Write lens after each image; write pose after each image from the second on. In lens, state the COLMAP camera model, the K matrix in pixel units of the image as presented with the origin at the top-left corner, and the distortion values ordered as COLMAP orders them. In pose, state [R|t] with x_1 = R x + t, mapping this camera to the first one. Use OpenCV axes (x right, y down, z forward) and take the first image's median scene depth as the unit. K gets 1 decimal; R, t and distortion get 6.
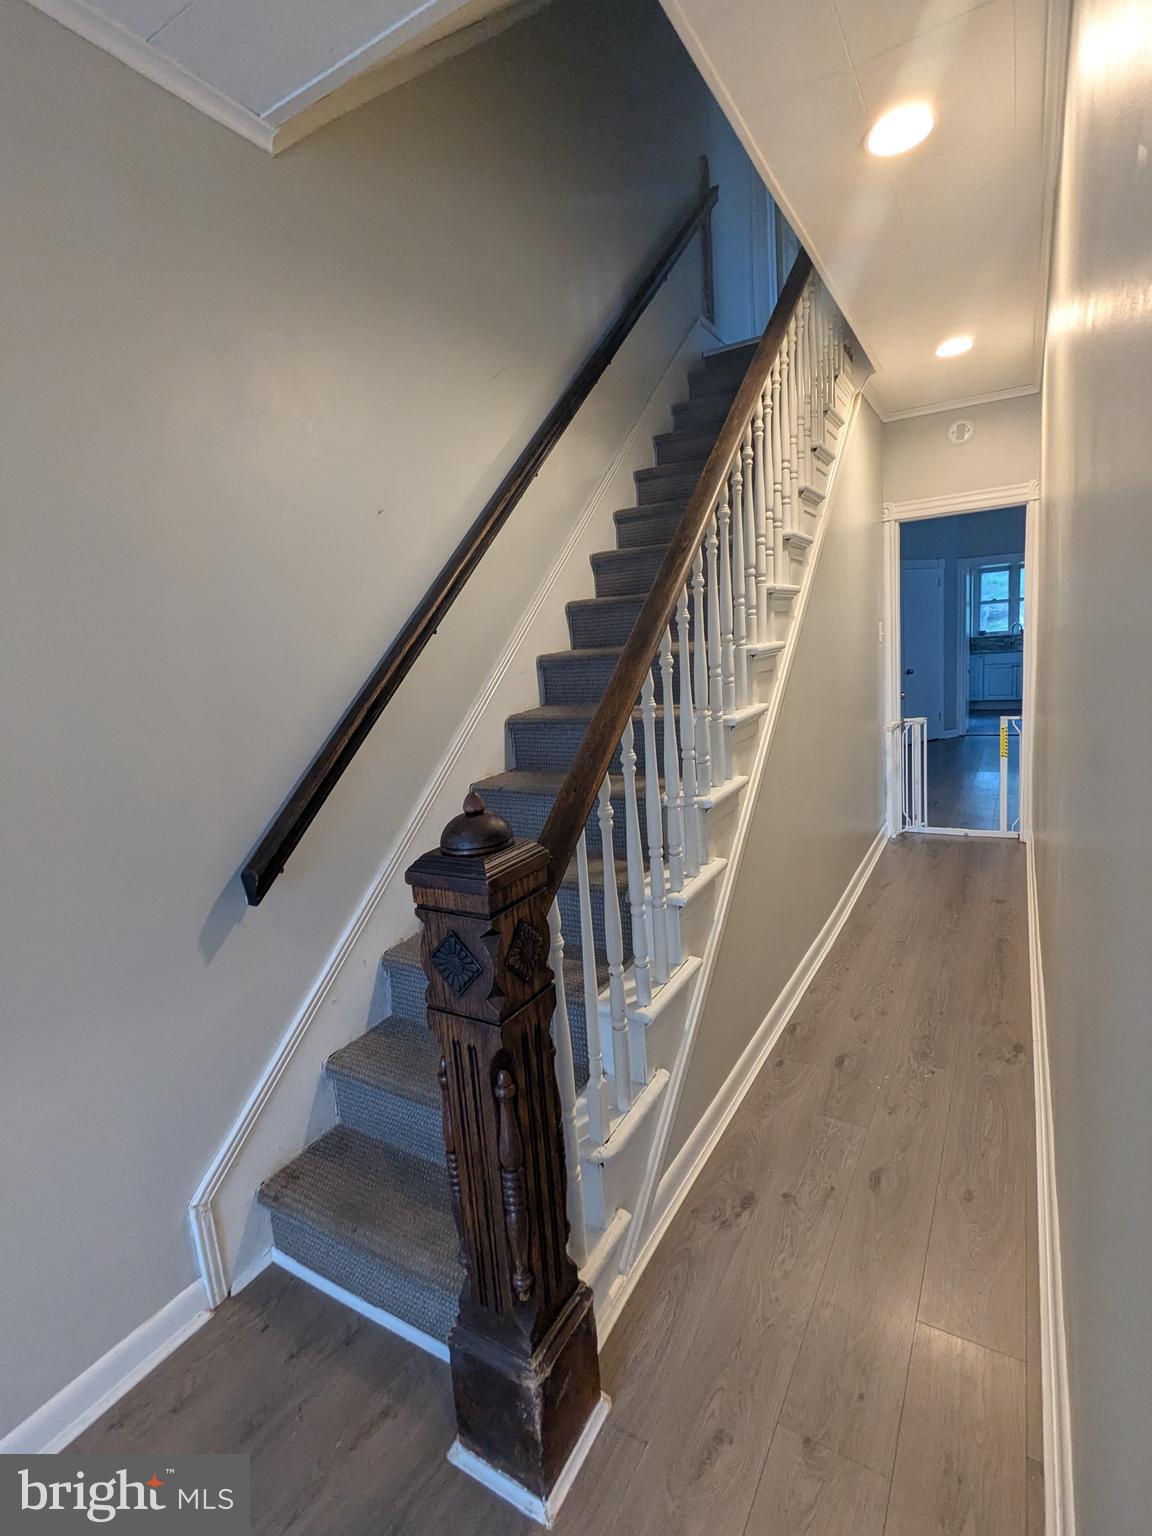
lens RADIAL K [[729.3, 0, 569.9], [0, 729.3, 773.1], [0, 0, 1]] dist [0.002709, -0.001227]
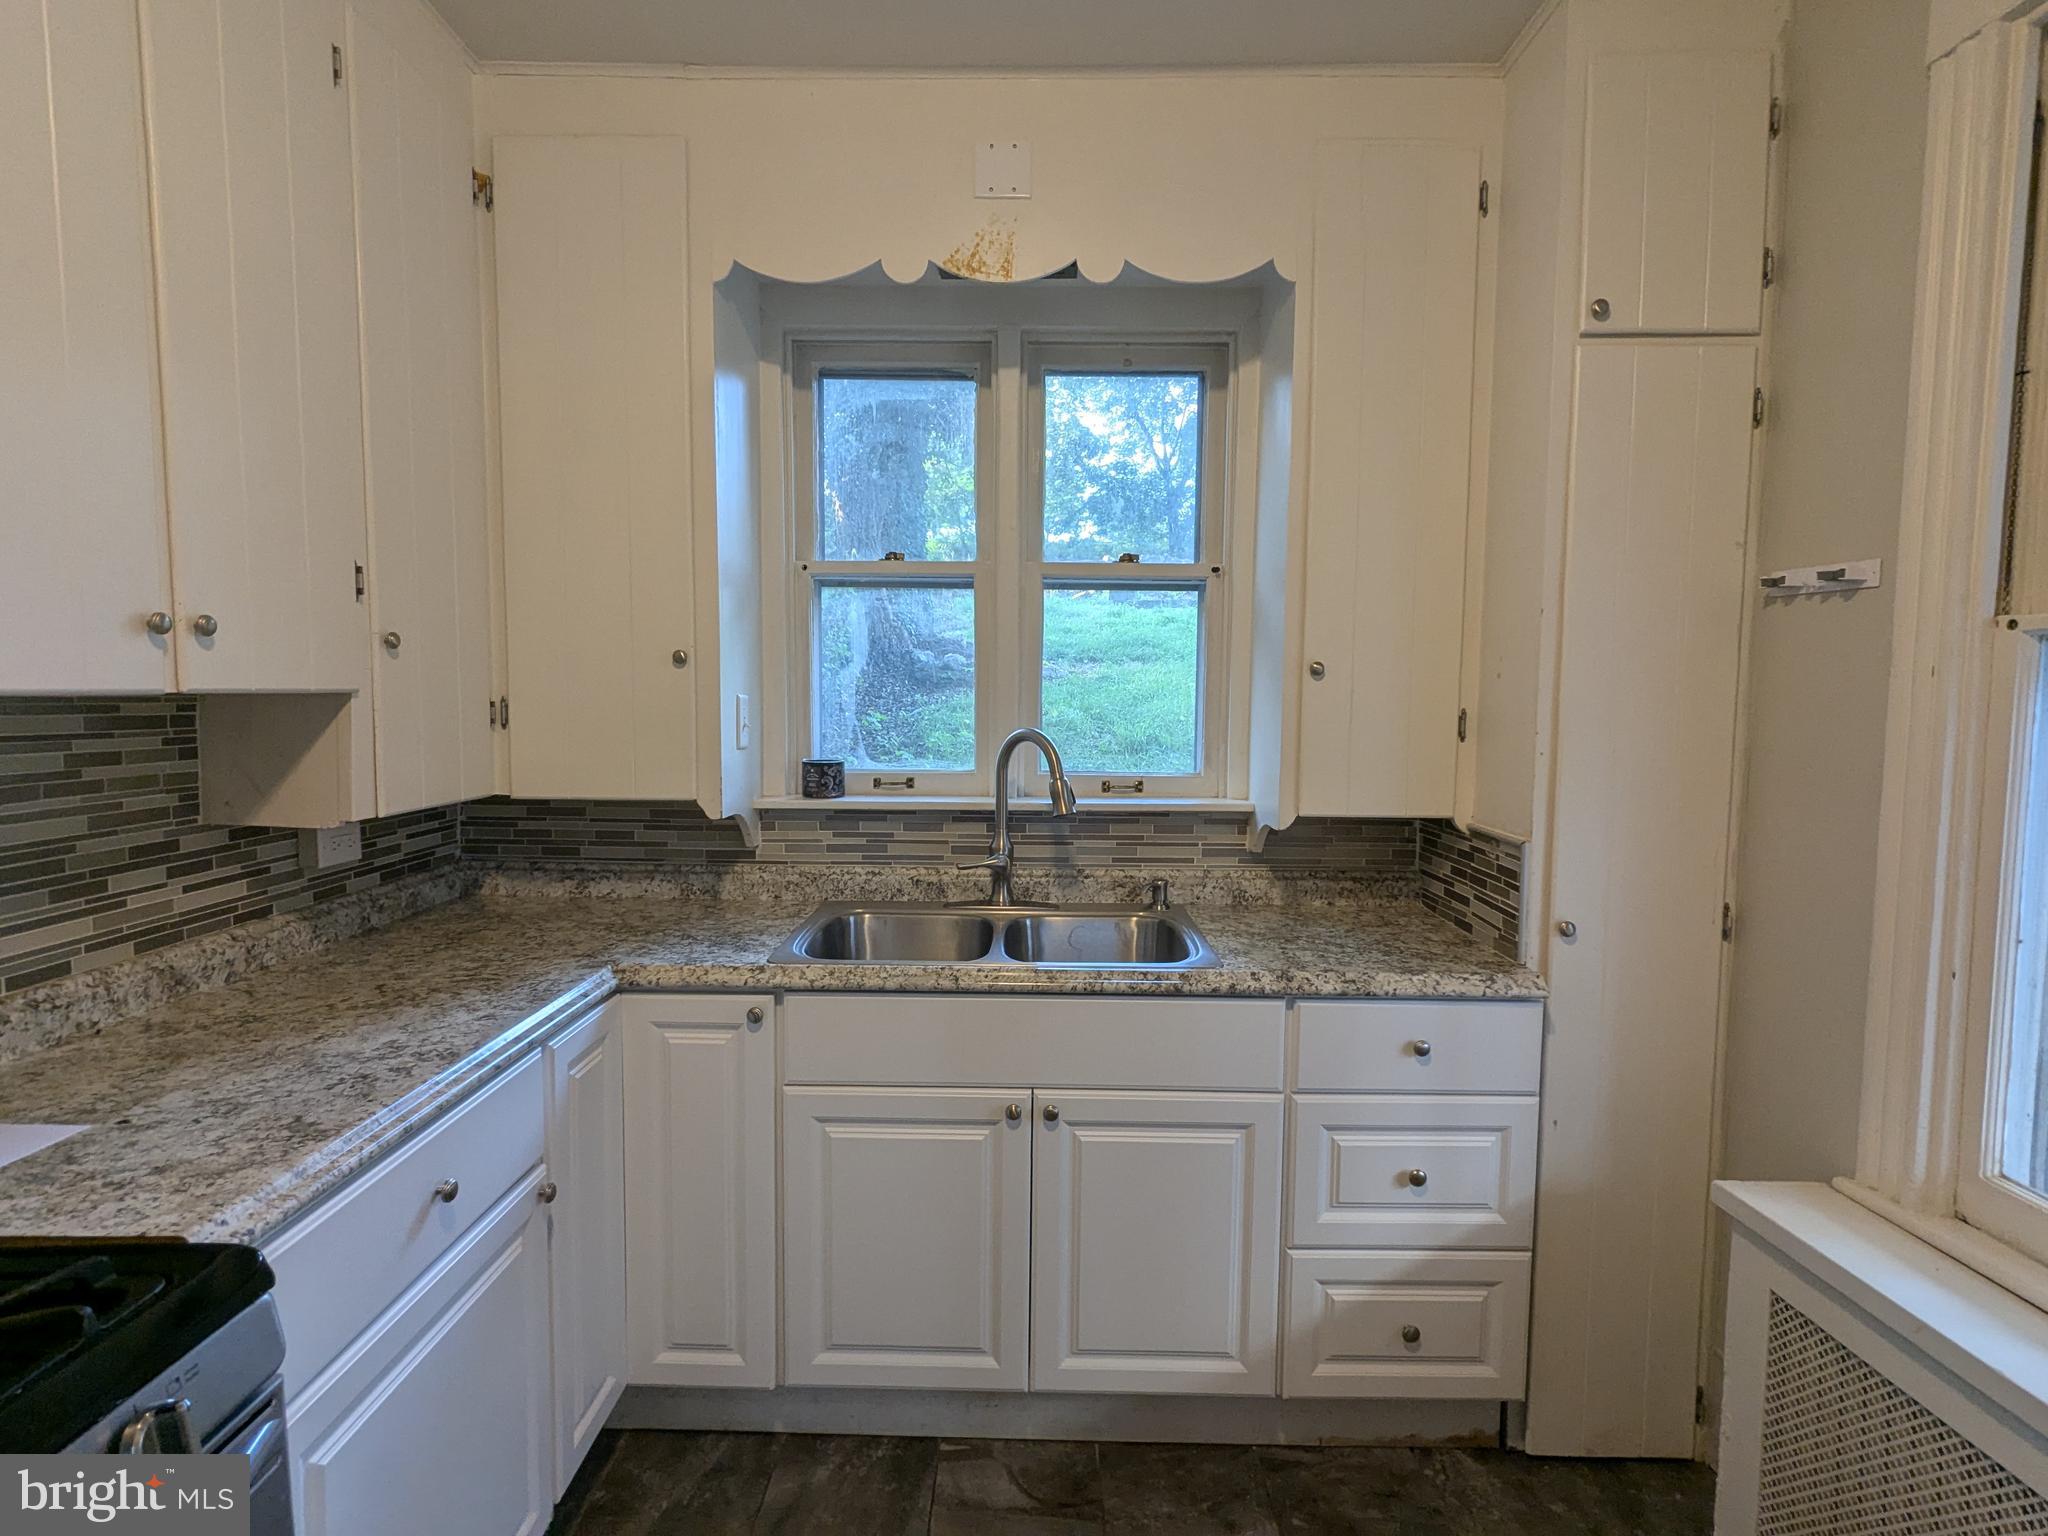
lens RADIAL K [[1023.4, 0, 1013.1], [0, 1023.4, 771.6], [0, 0, 1]] dist [-0.000007, -0.000273]
pose [[0.861385, 0.045539, 0.505907, 0.497794], [0.015063, 0.993245, -0.115054, -0.170632], [-0.507729, 0.106727, 0.854880, 0.813163]]
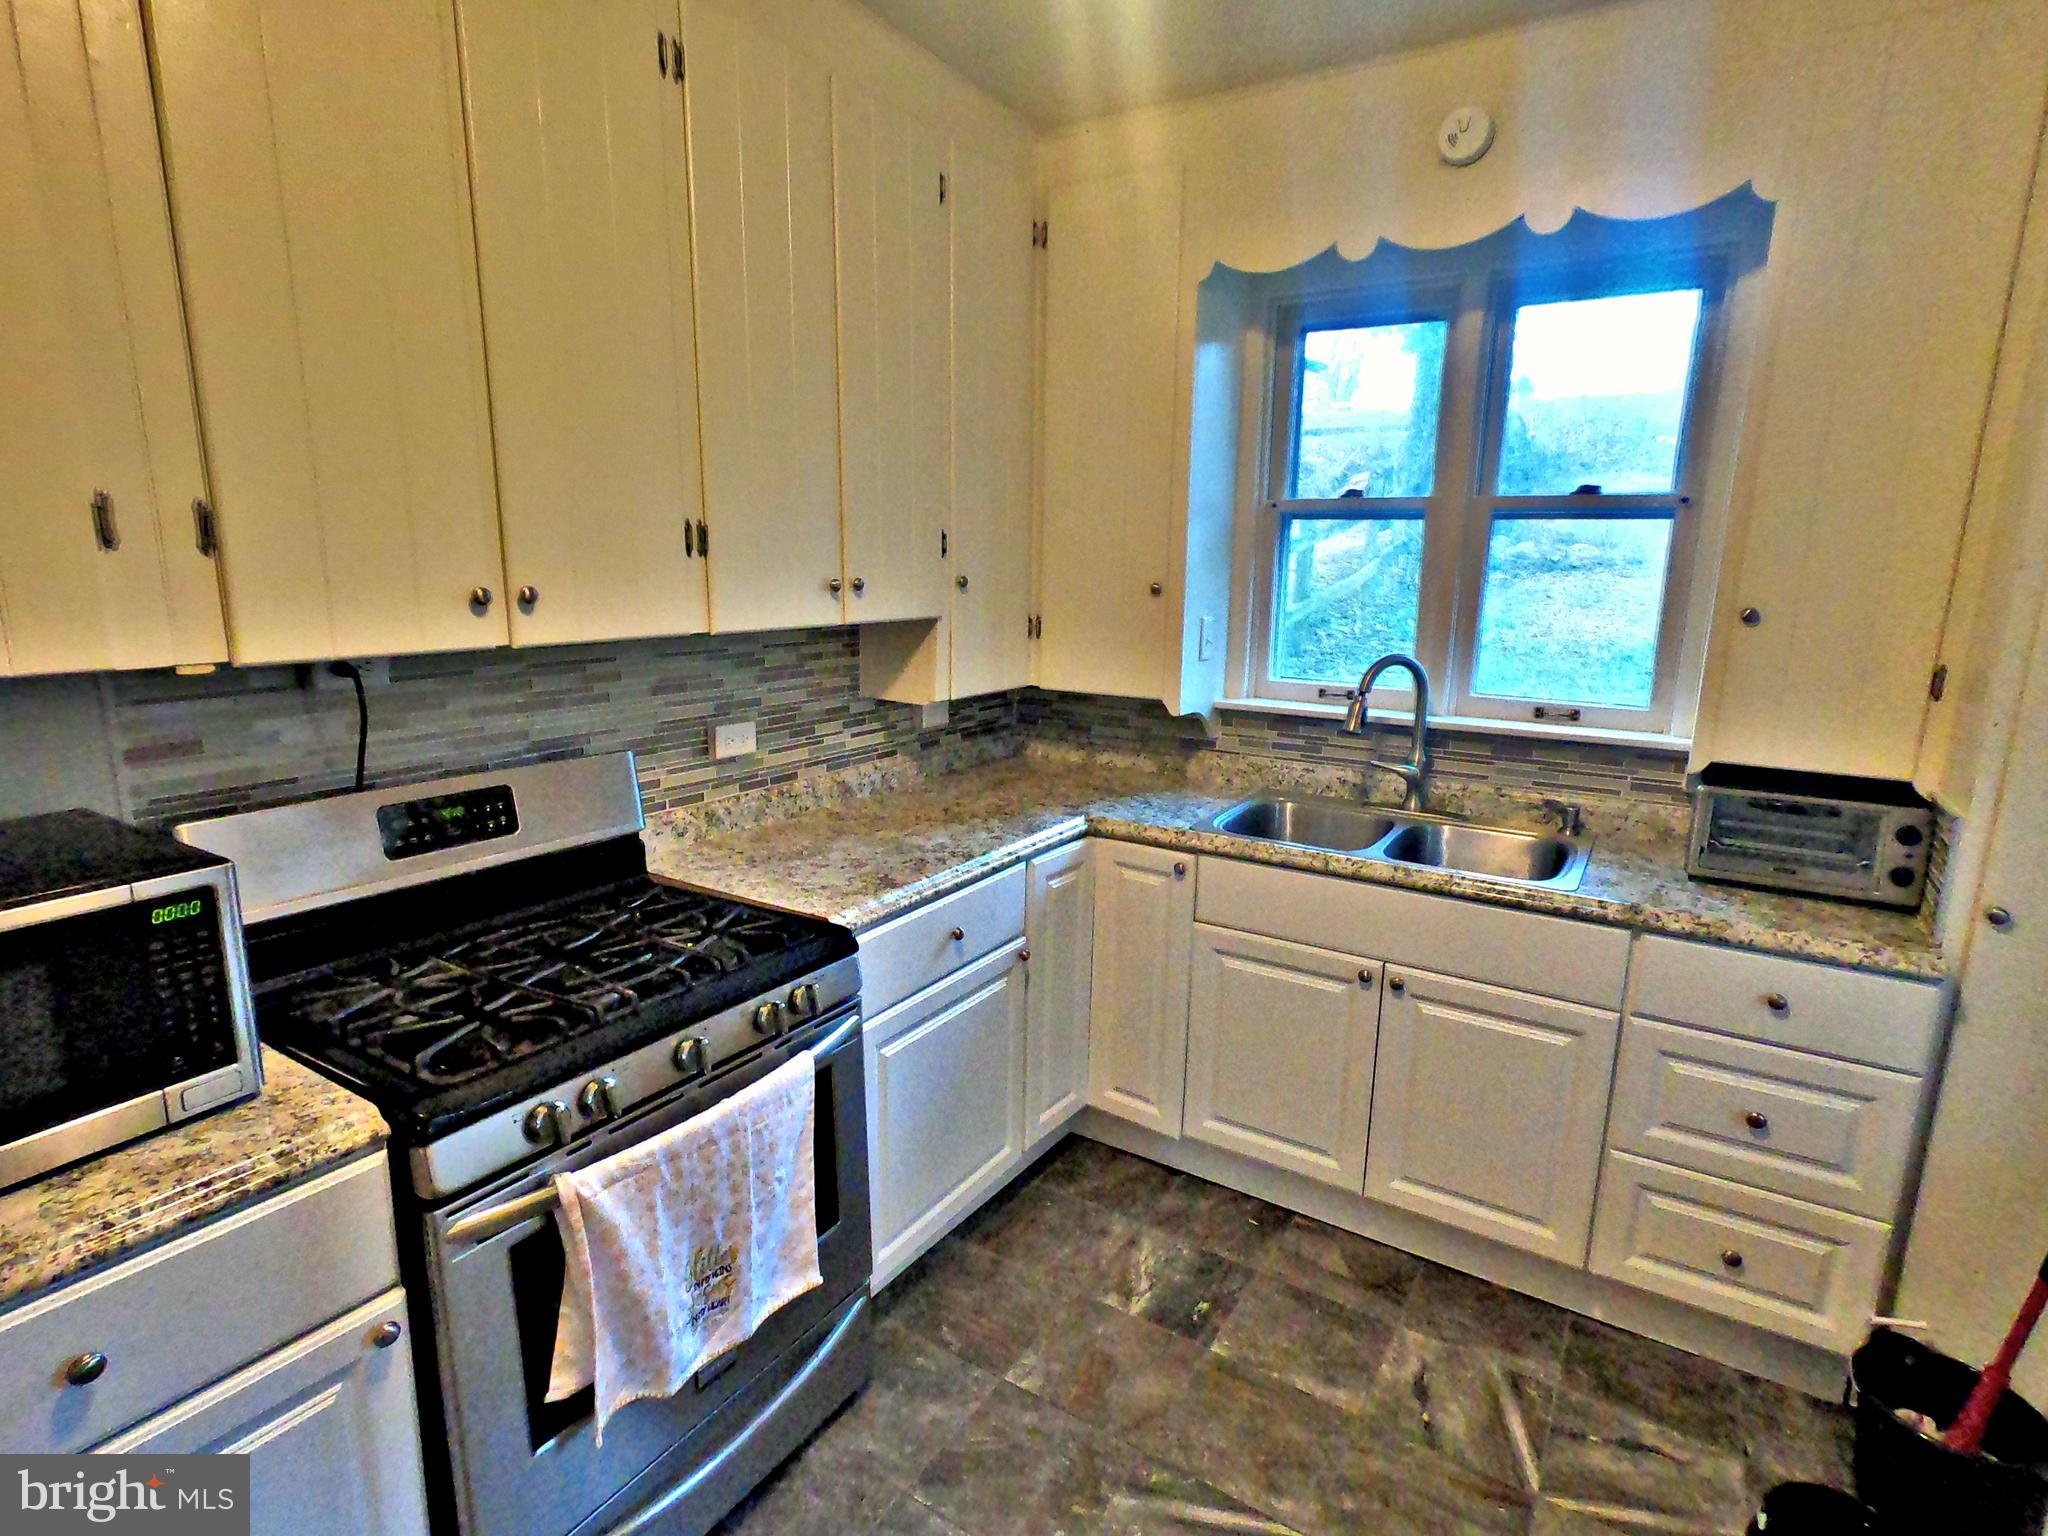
lens RADIAL K [[1032.4, 0, 1029.2], [0, 1032.4, 767.2], [0, 0, 1]] dist [-0.001997, 0.000169]
pose [[0.995528, 0.094191, -0.007158, 0.513511], [-0.093971, 0.995220, 0.026600, -0.175172], [0.009629, -0.025809, 0.999621, 0.760964]]
